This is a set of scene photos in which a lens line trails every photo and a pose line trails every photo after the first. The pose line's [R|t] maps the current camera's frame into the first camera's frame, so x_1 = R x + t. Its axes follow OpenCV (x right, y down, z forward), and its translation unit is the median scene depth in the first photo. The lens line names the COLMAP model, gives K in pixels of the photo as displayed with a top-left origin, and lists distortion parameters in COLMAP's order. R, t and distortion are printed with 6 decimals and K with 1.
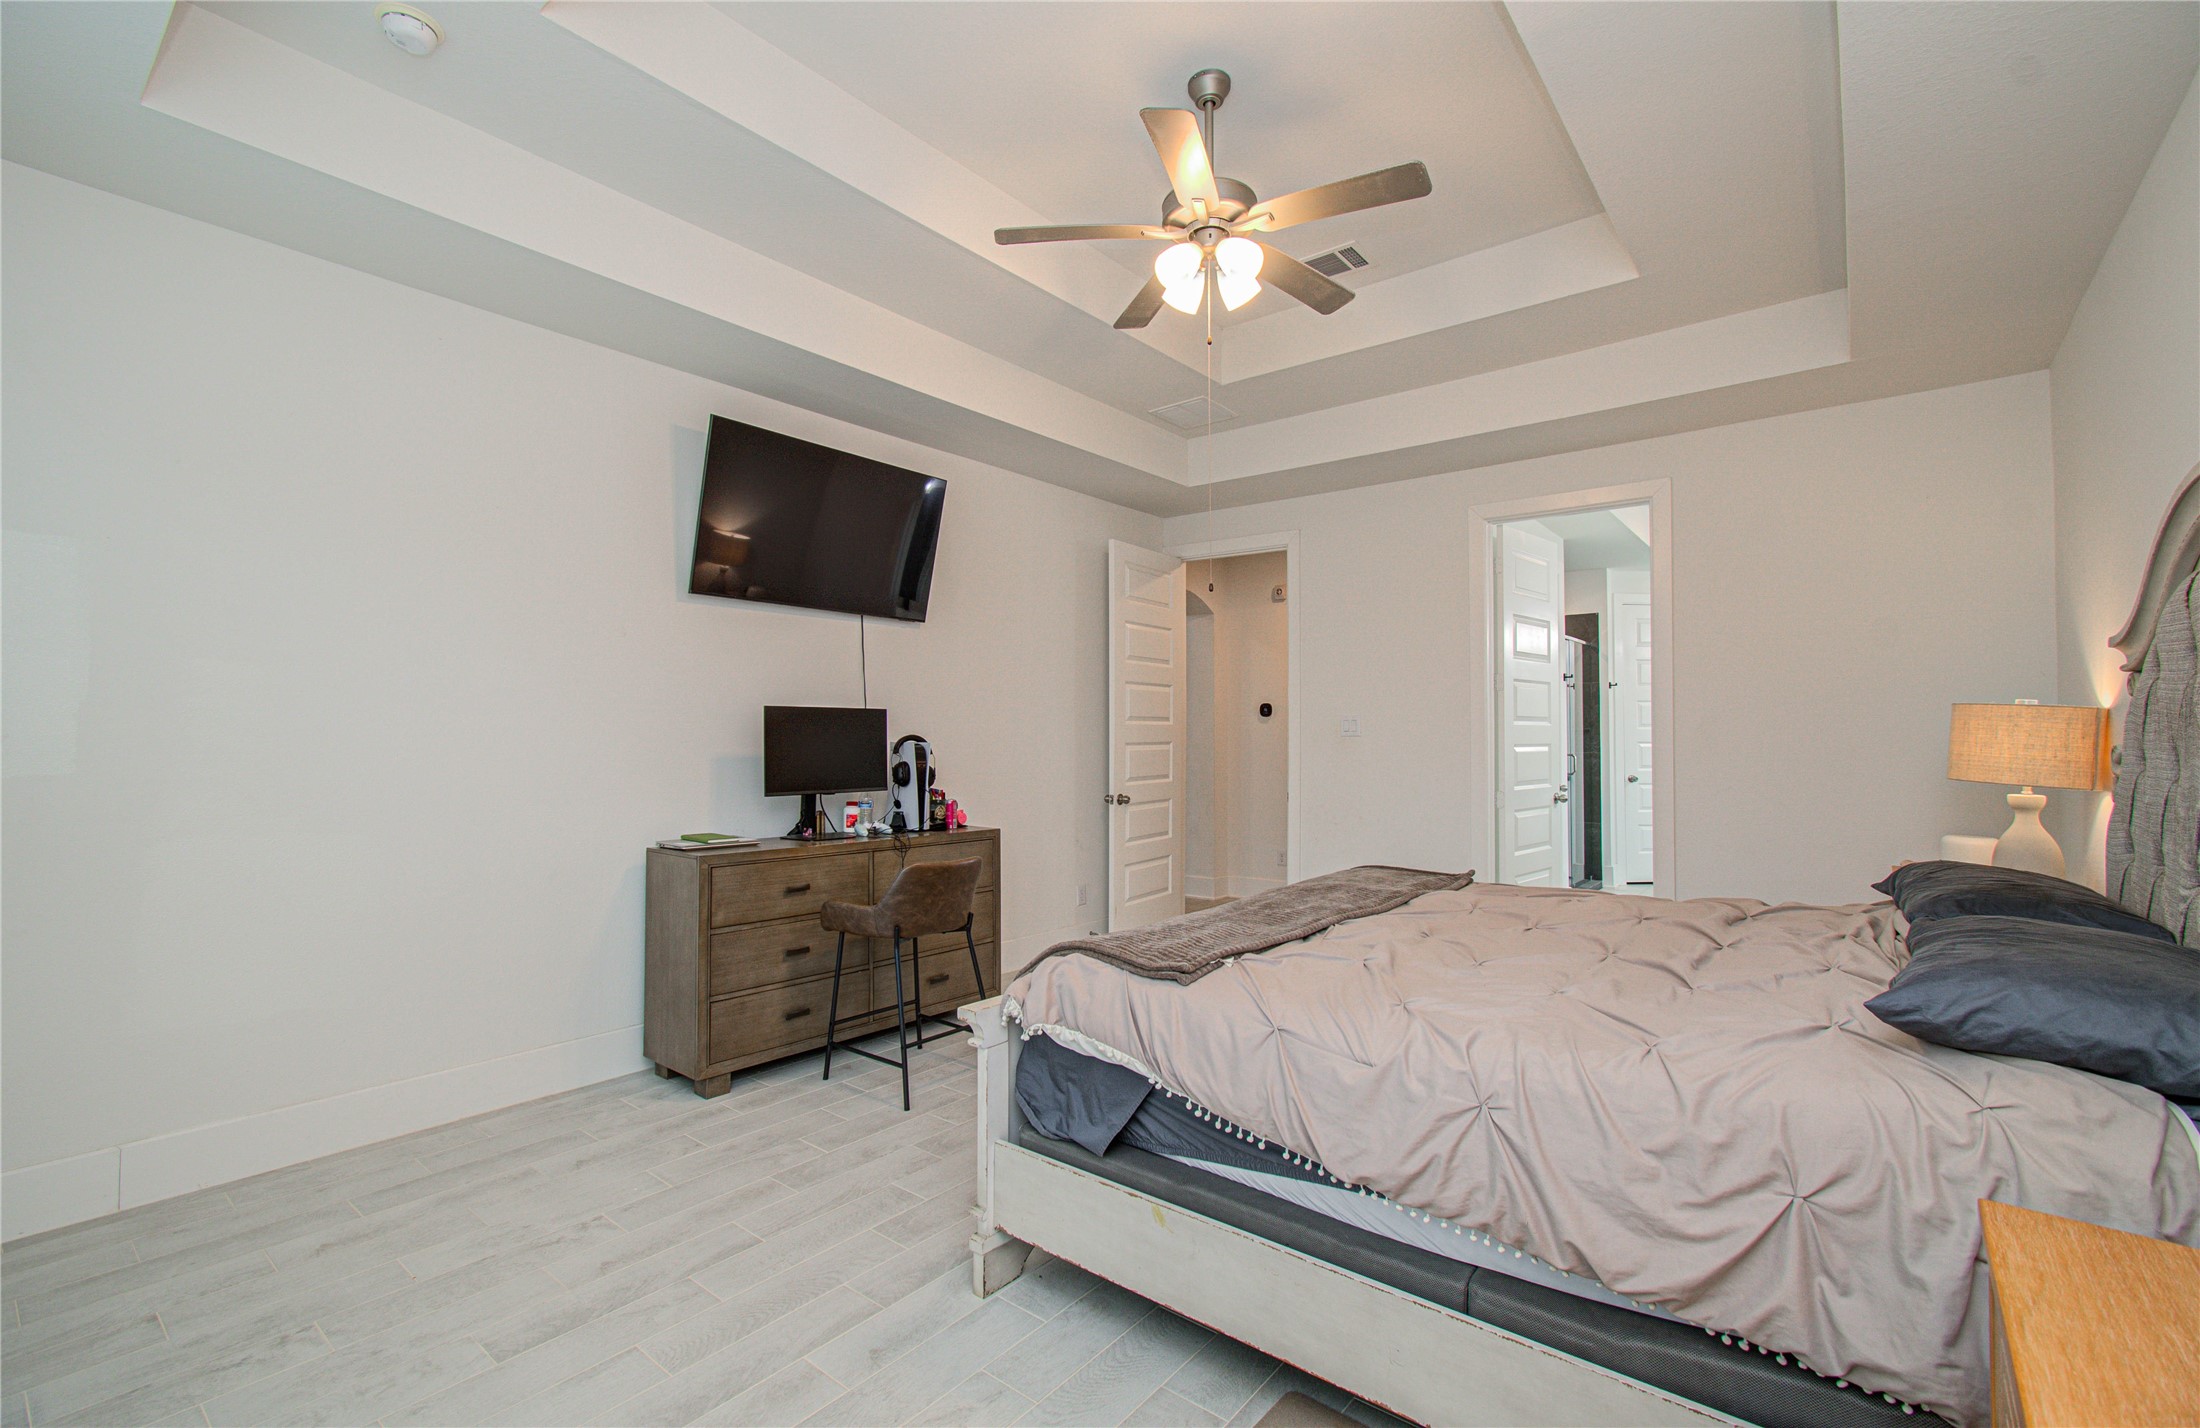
lens RADIAL K [[966.7, 0, 1092.7], [0, 966.7, 706.9], [0, 0, 1]] dist [-0.012884, 0.014821]
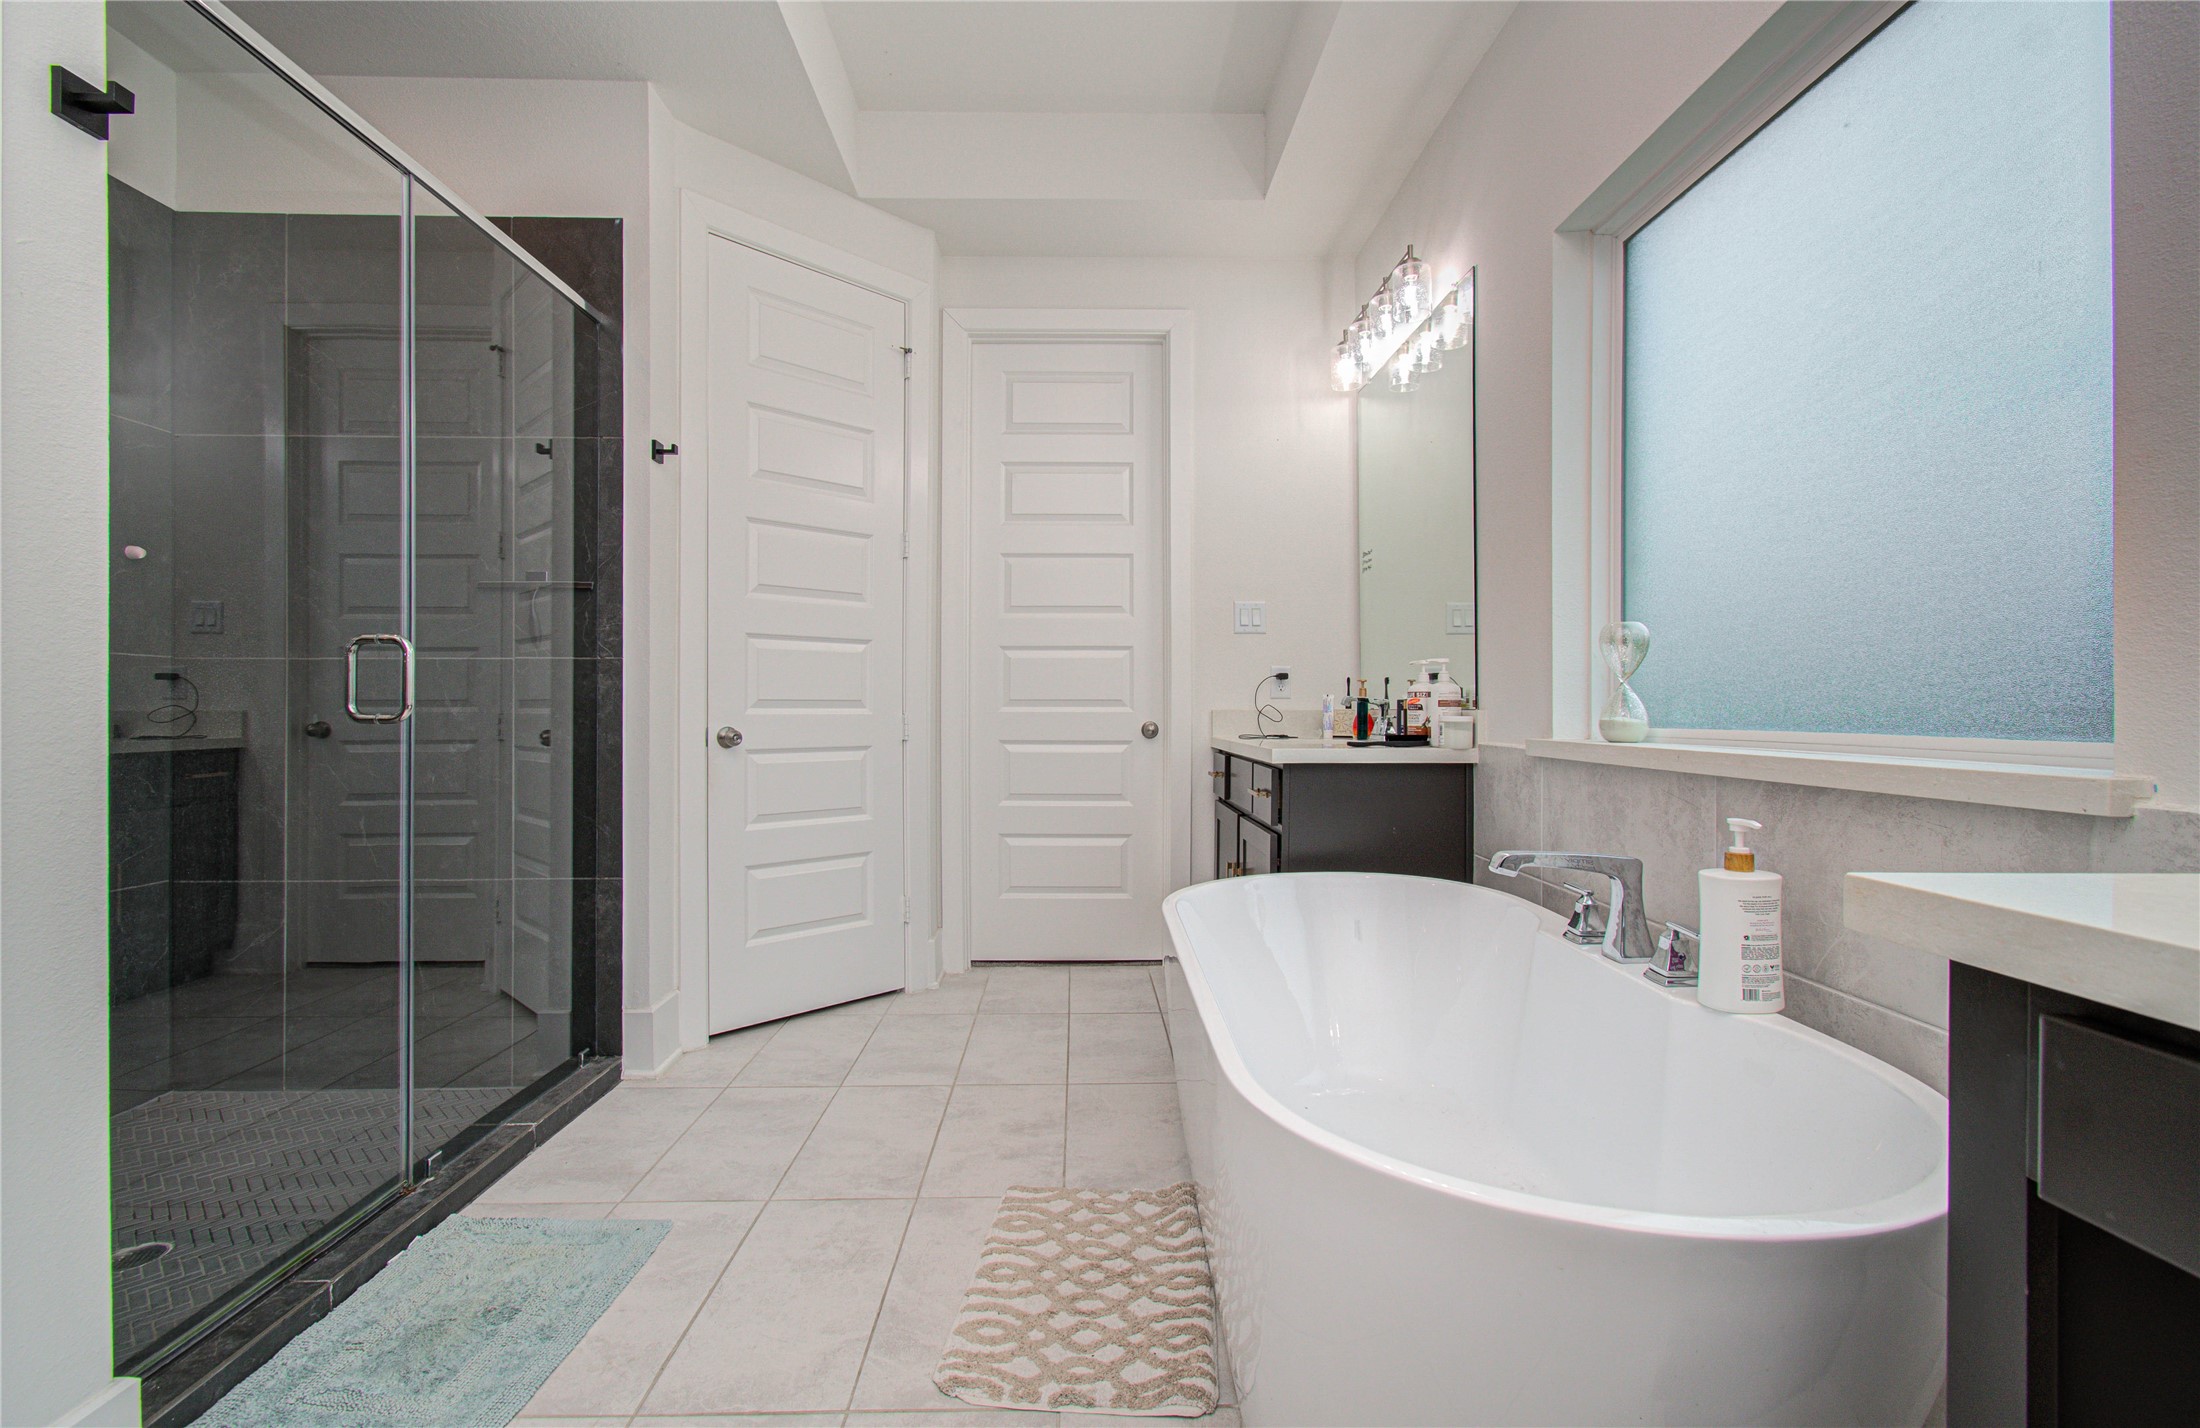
lens RADIAL K [[966.7, 0, 1092.7], [0, 966.7, 706.9], [0, 0, 1]] dist [-0.012884, 0.014821]
pose [[0.780904, -0.005707, 0.624625, 0.447885], [-0.011508, 0.999657, 0.023520, 0.054585], [-0.624546, -0.025554, 0.780570, 0.651365]]
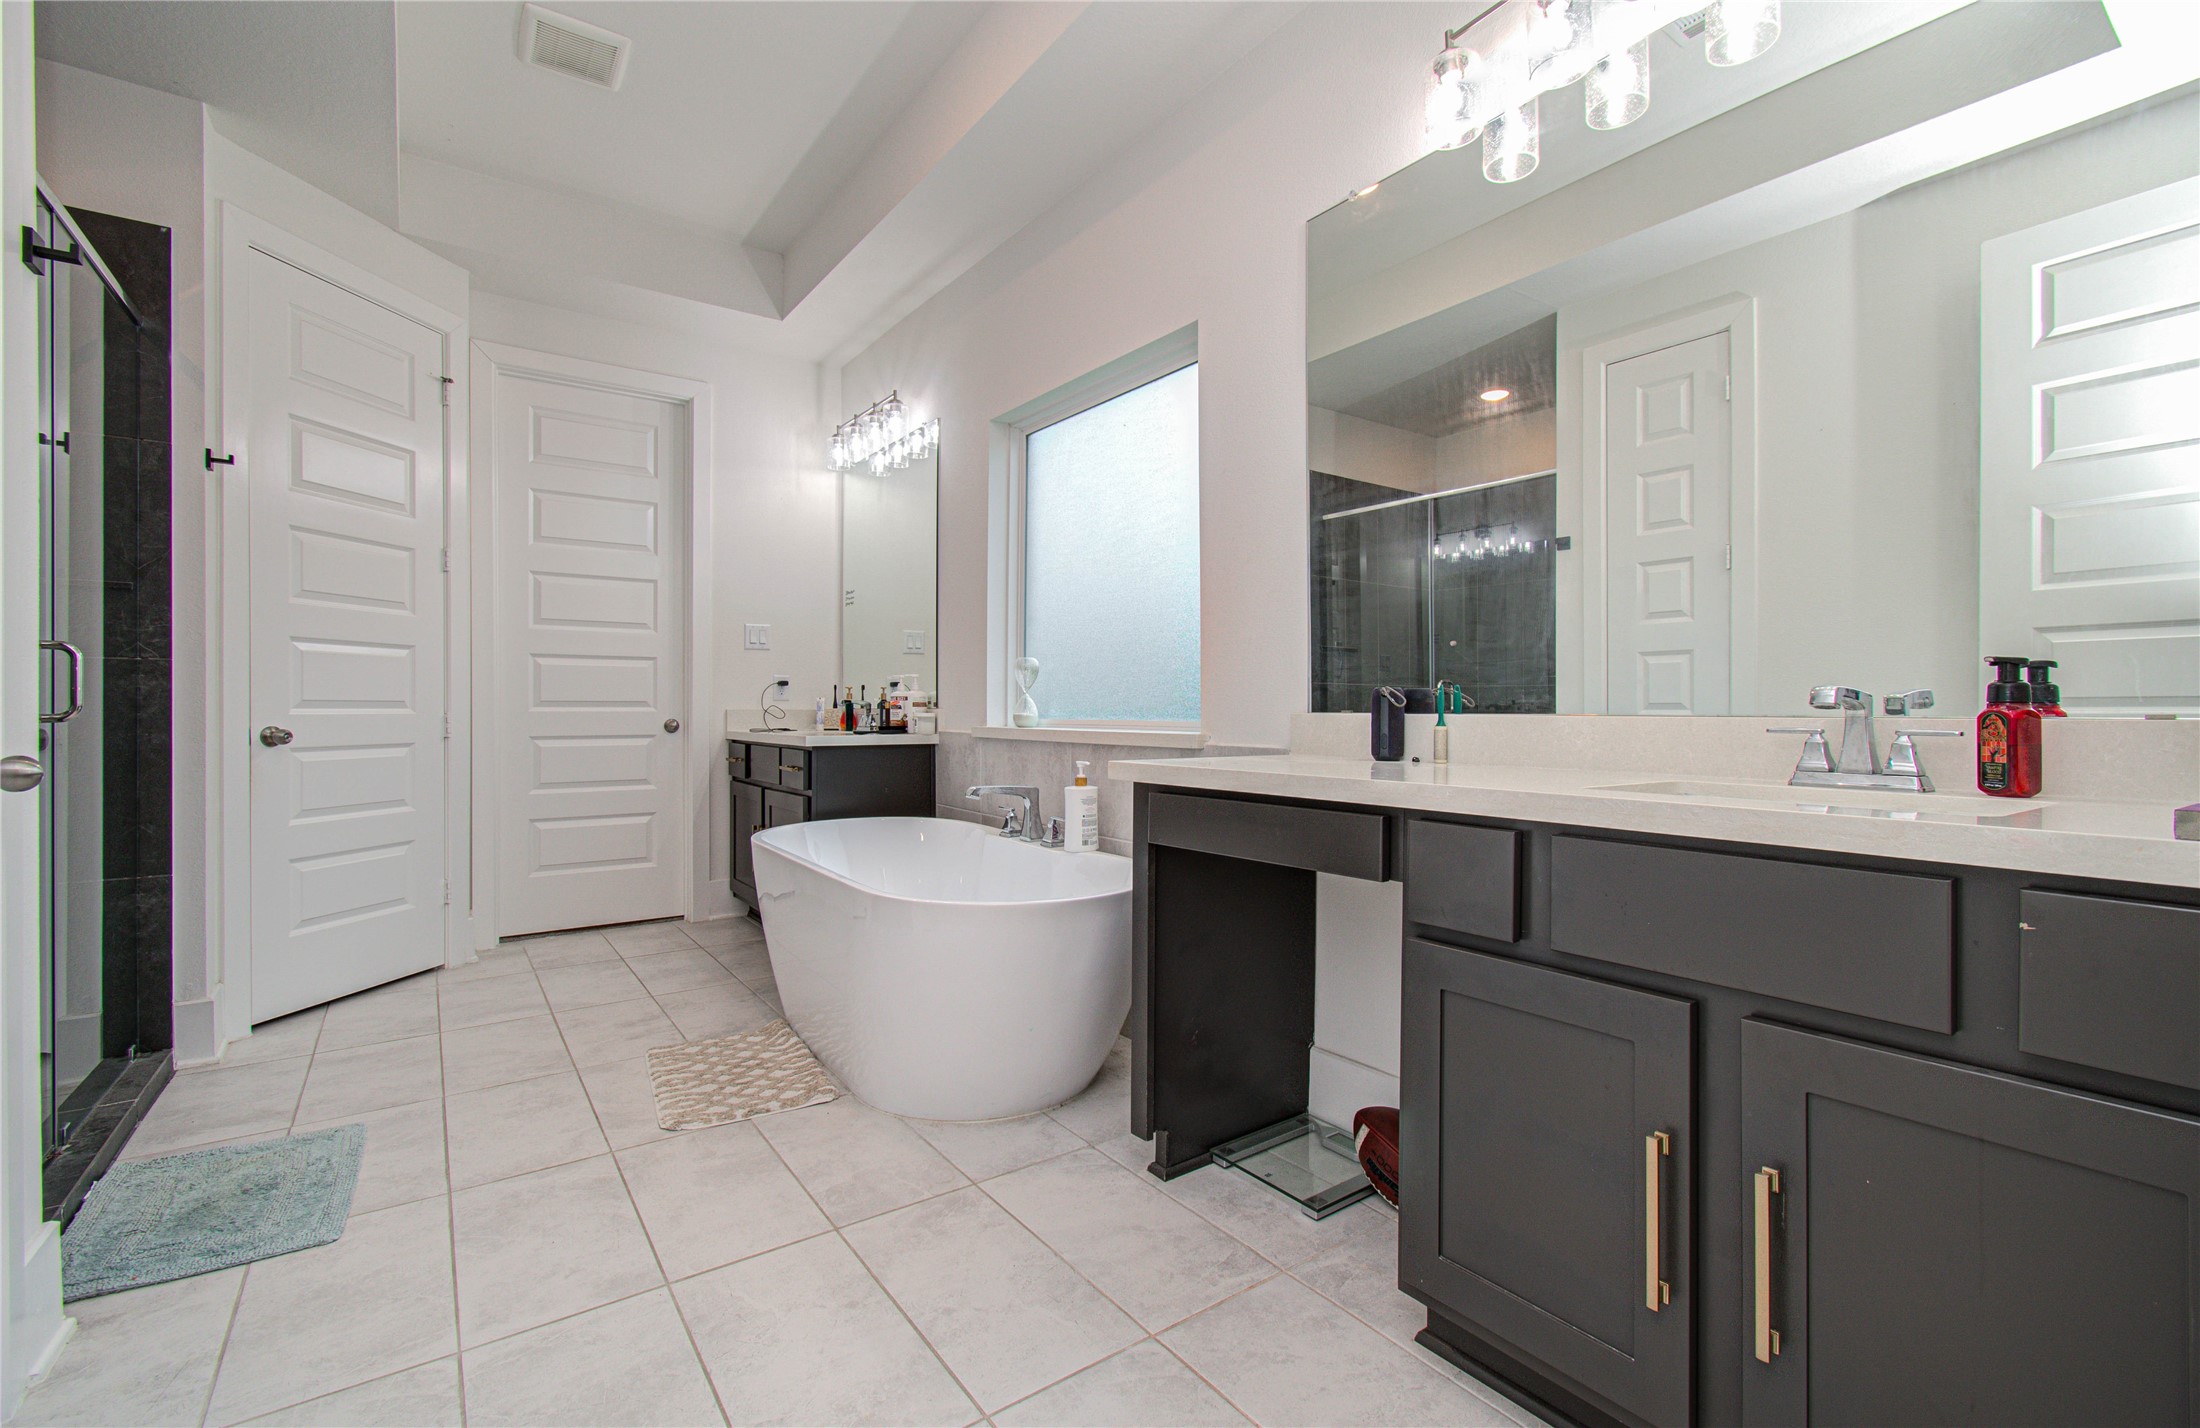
lens RADIAL K [[966.7, 0, 1092.7], [0, 966.7, 706.9], [0, 0, 1]] dist [-0.012884, 0.014821]
pose [[0.291183, -0.005444, 0.956652, 0.302934], [-0.022395, 0.999671, 0.012505, 0.052855], [-0.956405, -0.025065, 0.290965, 0.604878]]
